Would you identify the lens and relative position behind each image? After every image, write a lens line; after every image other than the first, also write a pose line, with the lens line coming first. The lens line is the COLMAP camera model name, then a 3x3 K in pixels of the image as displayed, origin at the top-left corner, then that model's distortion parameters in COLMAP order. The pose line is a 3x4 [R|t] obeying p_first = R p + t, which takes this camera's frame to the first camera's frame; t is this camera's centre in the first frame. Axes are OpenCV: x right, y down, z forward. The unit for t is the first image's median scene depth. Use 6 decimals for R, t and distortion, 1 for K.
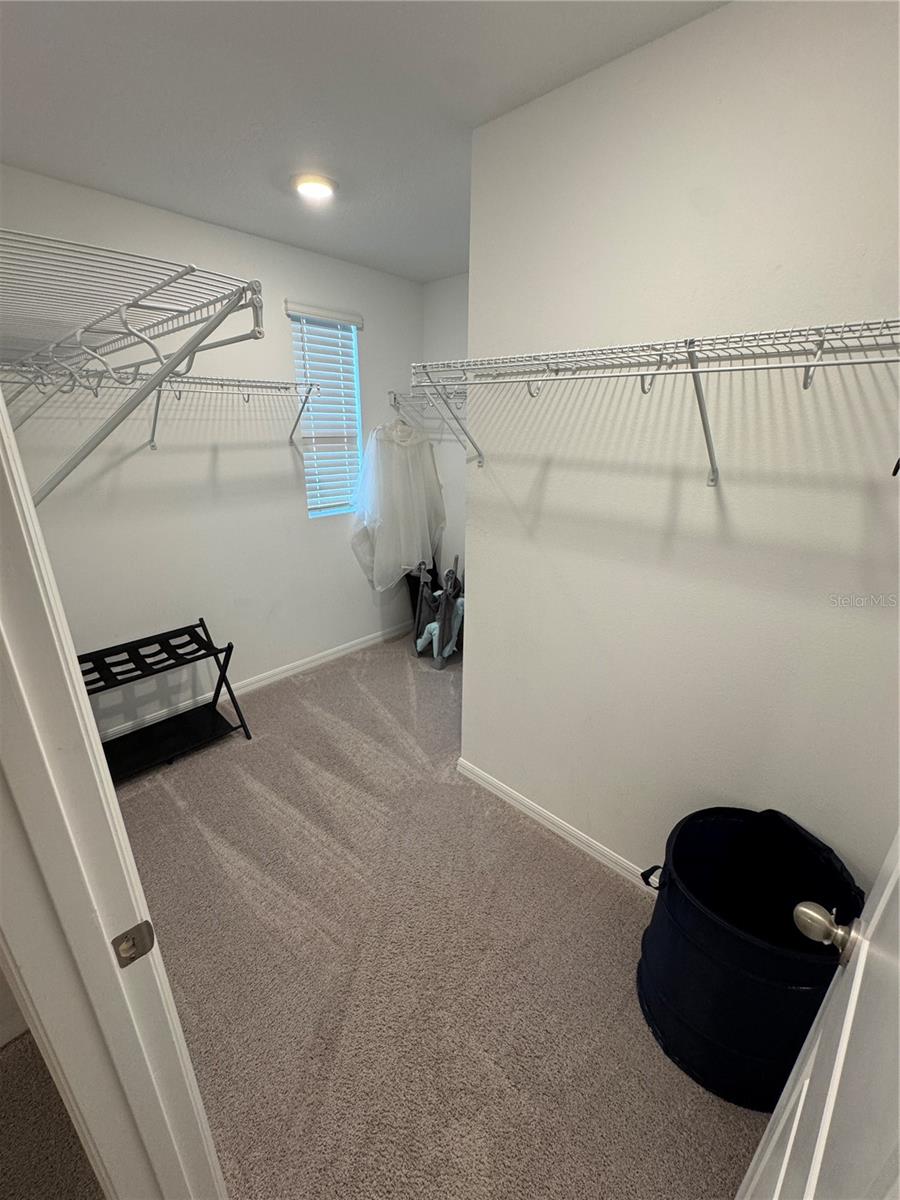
lens RADIAL K [[478.7, 0, 450.3], [0, 478.7, 597.2], [0, 0, 1]] dist [-0.003454, 0.000352]
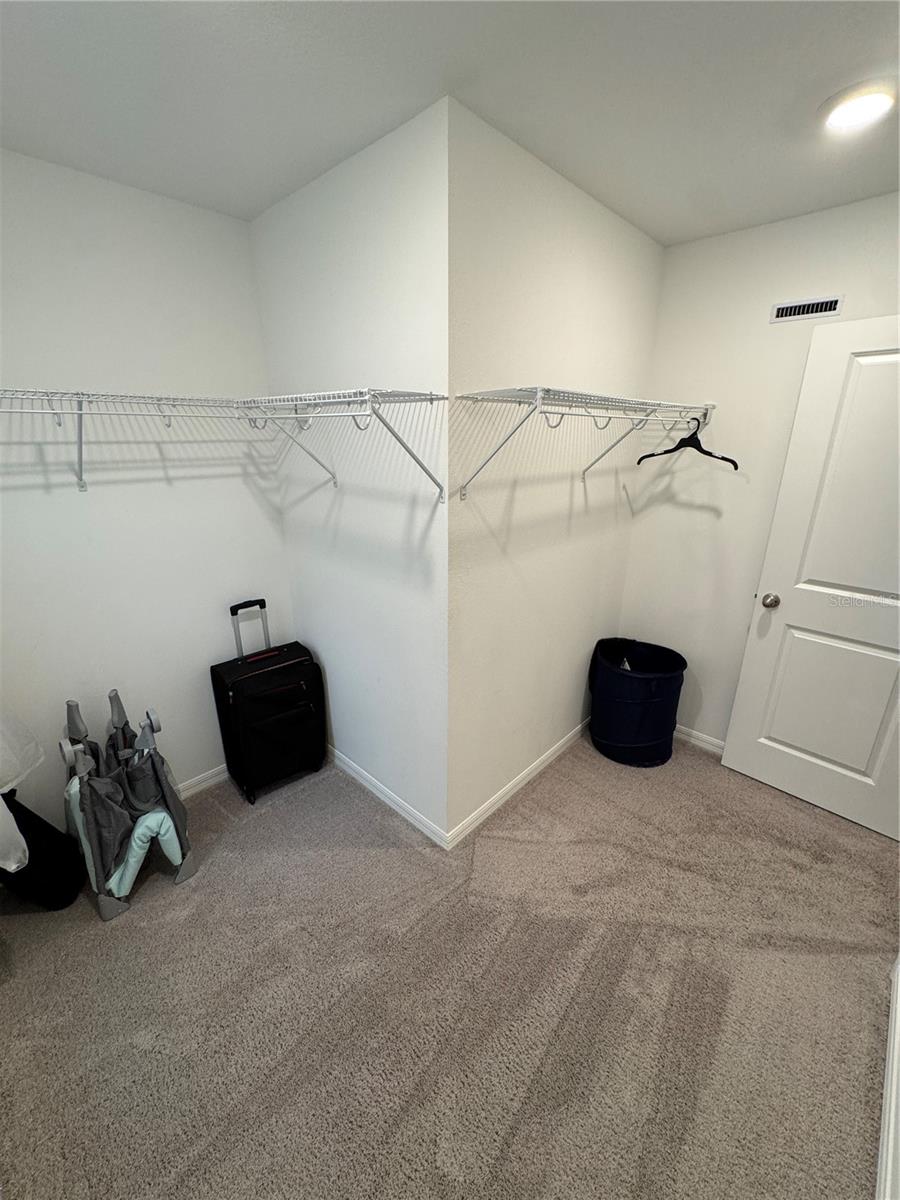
lens RADIAL K [[478.7, 0, 445.1], [0, 478.7, 589.9], [0, 0, 1]] dist [-0.003454, 0.000352]
pose [[0.011955, -0.326652, 0.945069, -0.932141], [0.339033, 0.890476, 0.303494, -0.457004], [-0.940698, 0.316781, 0.121392, 1.107972]]
